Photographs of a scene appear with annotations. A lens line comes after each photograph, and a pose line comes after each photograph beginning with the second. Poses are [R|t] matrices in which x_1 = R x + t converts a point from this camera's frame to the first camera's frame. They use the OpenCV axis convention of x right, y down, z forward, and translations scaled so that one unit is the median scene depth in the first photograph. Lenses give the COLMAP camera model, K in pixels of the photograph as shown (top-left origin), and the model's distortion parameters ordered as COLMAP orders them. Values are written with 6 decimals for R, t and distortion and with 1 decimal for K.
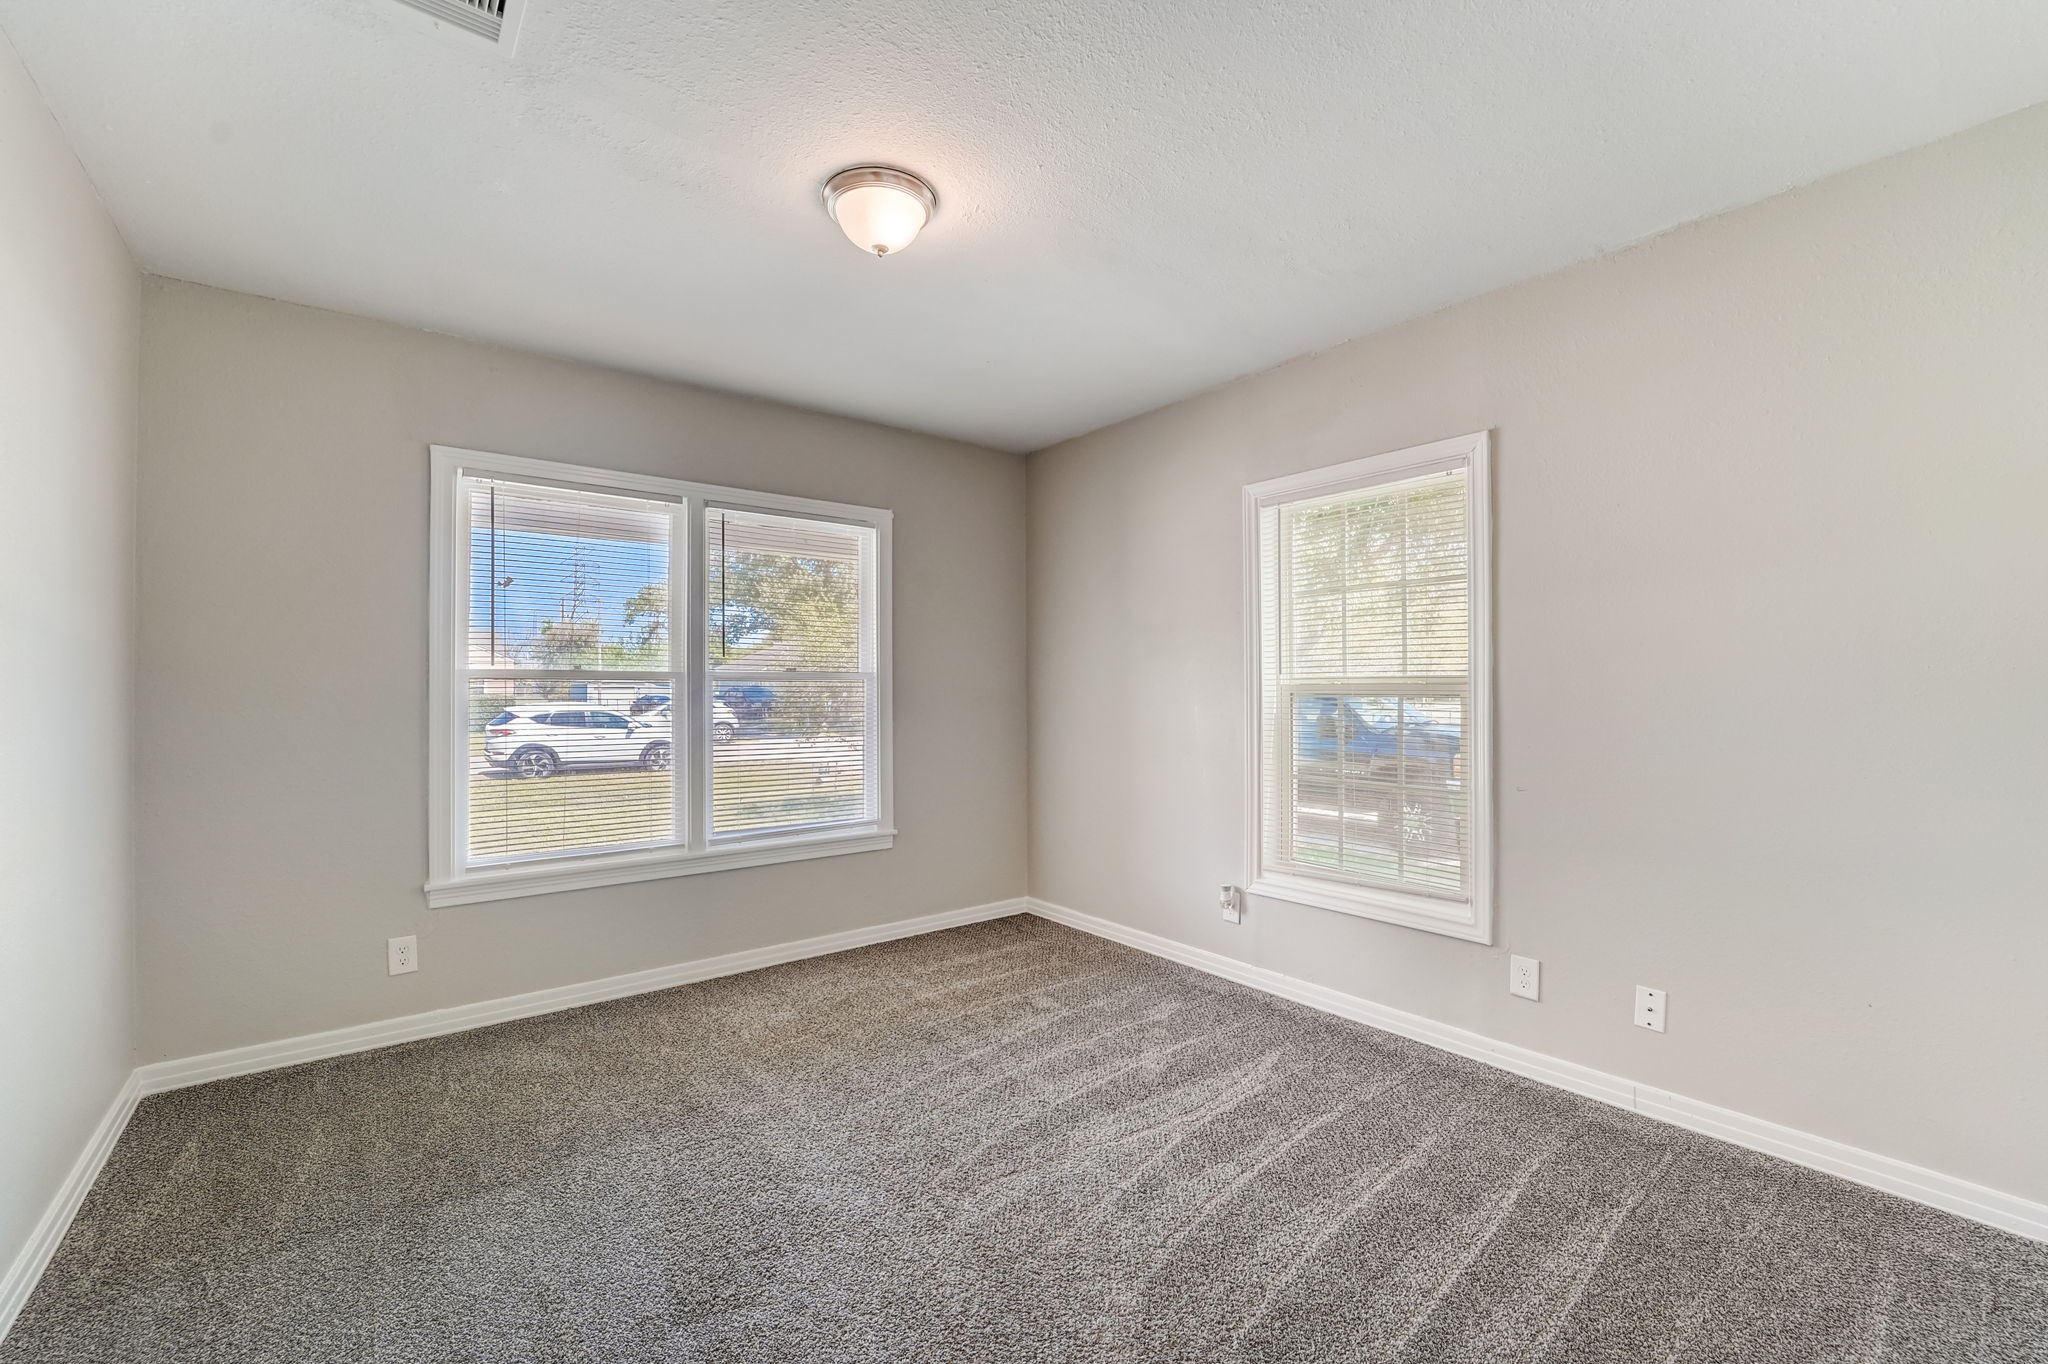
lens RADIAL K [[836.6, 0, 1015.9], [0, 836.6, 681.9], [0, 0, 1]] dist [-0.024235, 0.000133]
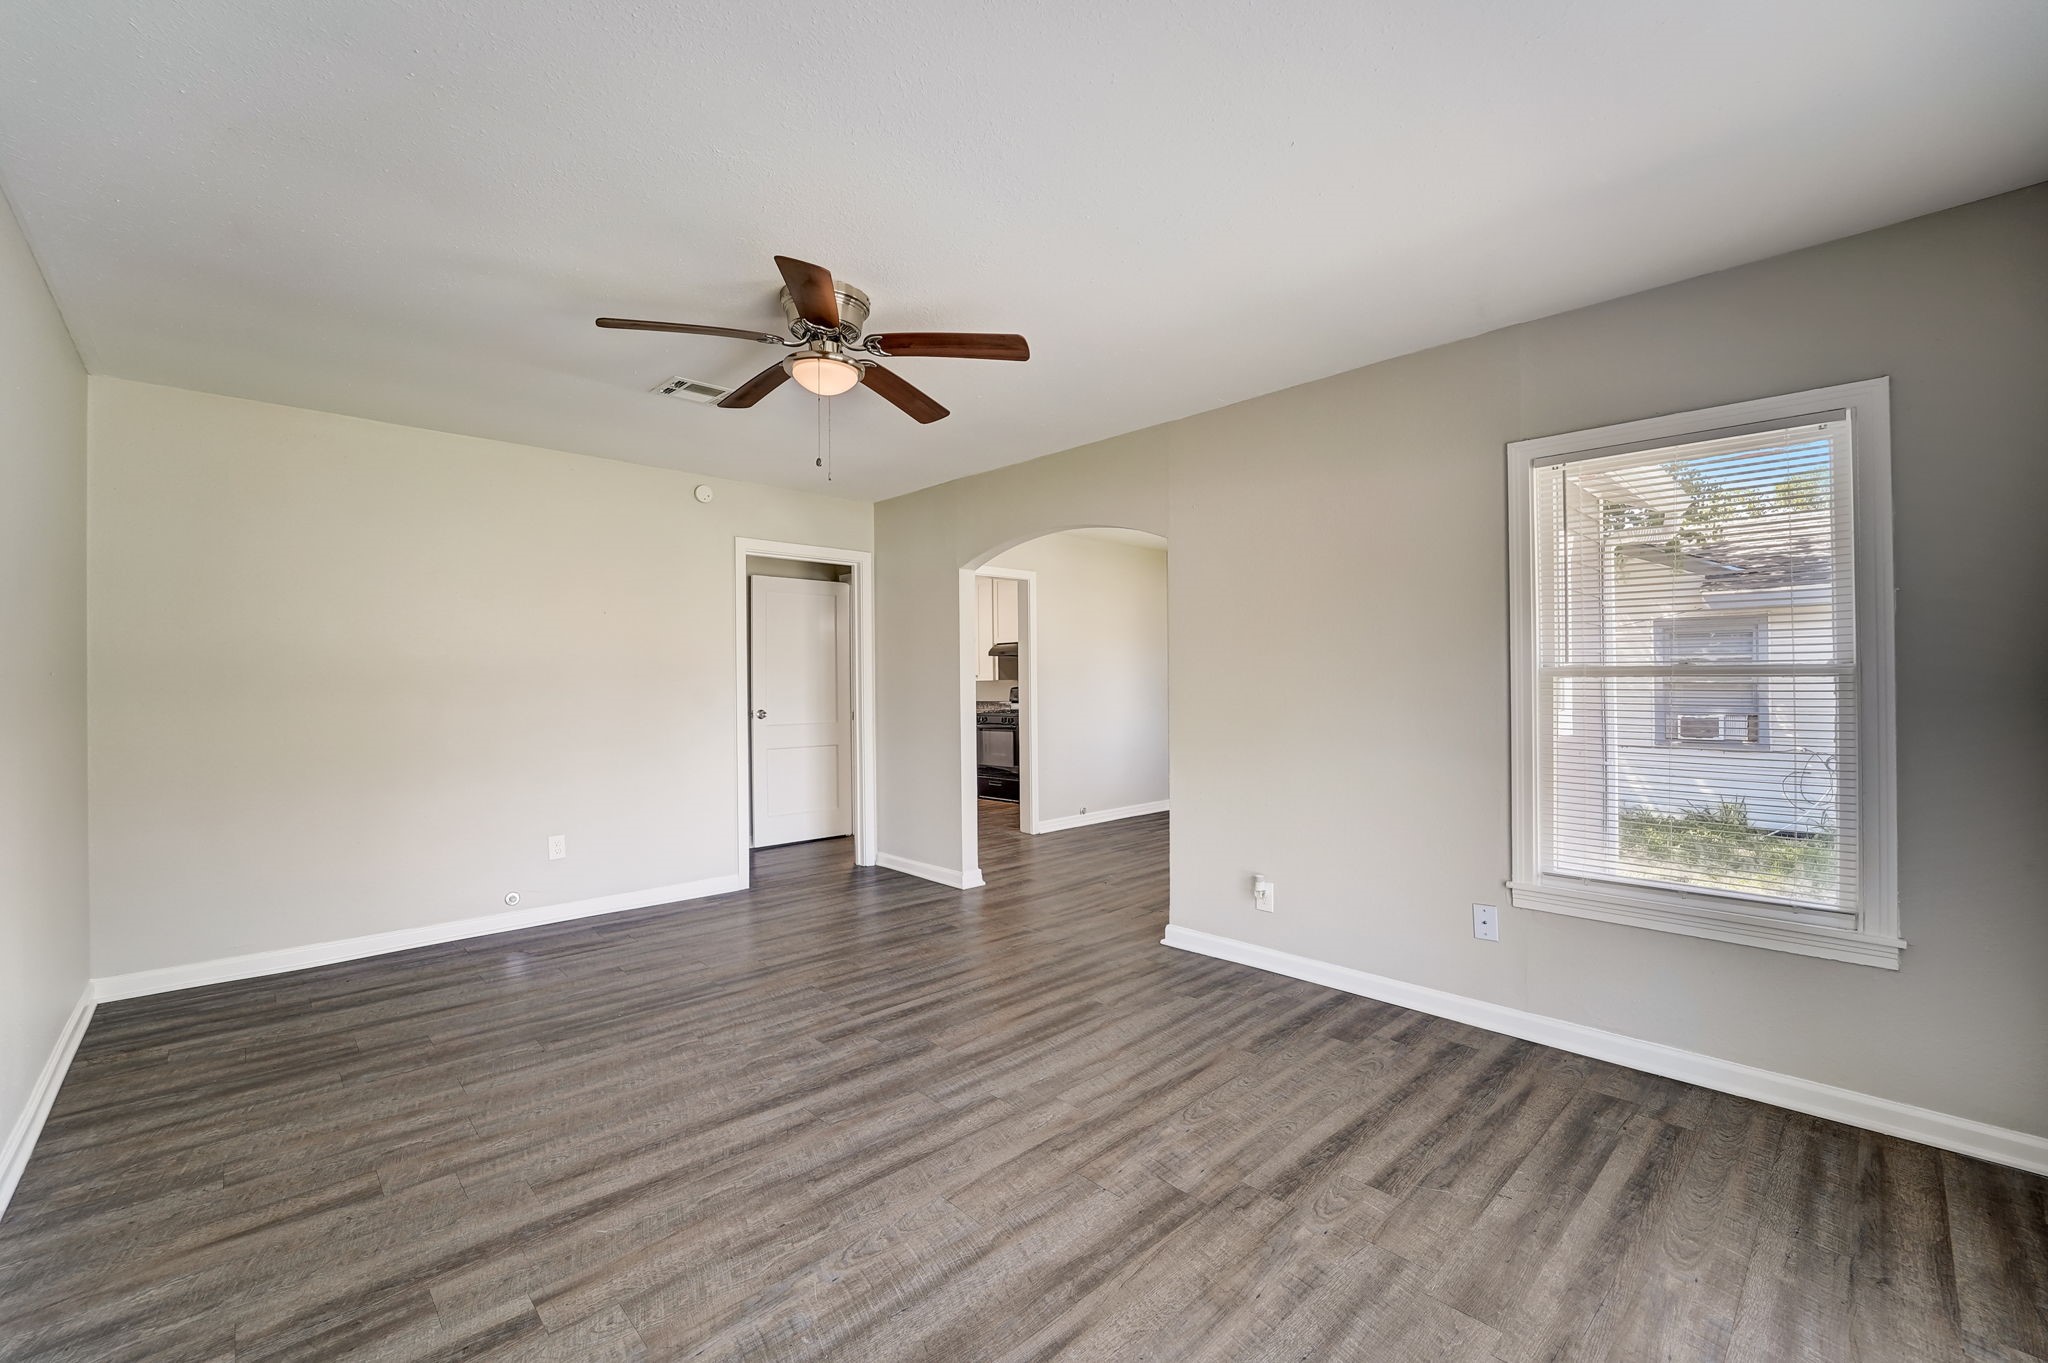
lens RADIAL K [[836.6, 0, 1023.6], [0, 836.6, 686.9], [0, 0, 1]] dist [-0.024235, 0.000133]
pose [[0.101347, 0.002119, -0.994849, 0.279519], [0.021006, 0.999770, 0.004269, -0.007929], [0.994629, -0.021331, 0.101280, 0.292612]]
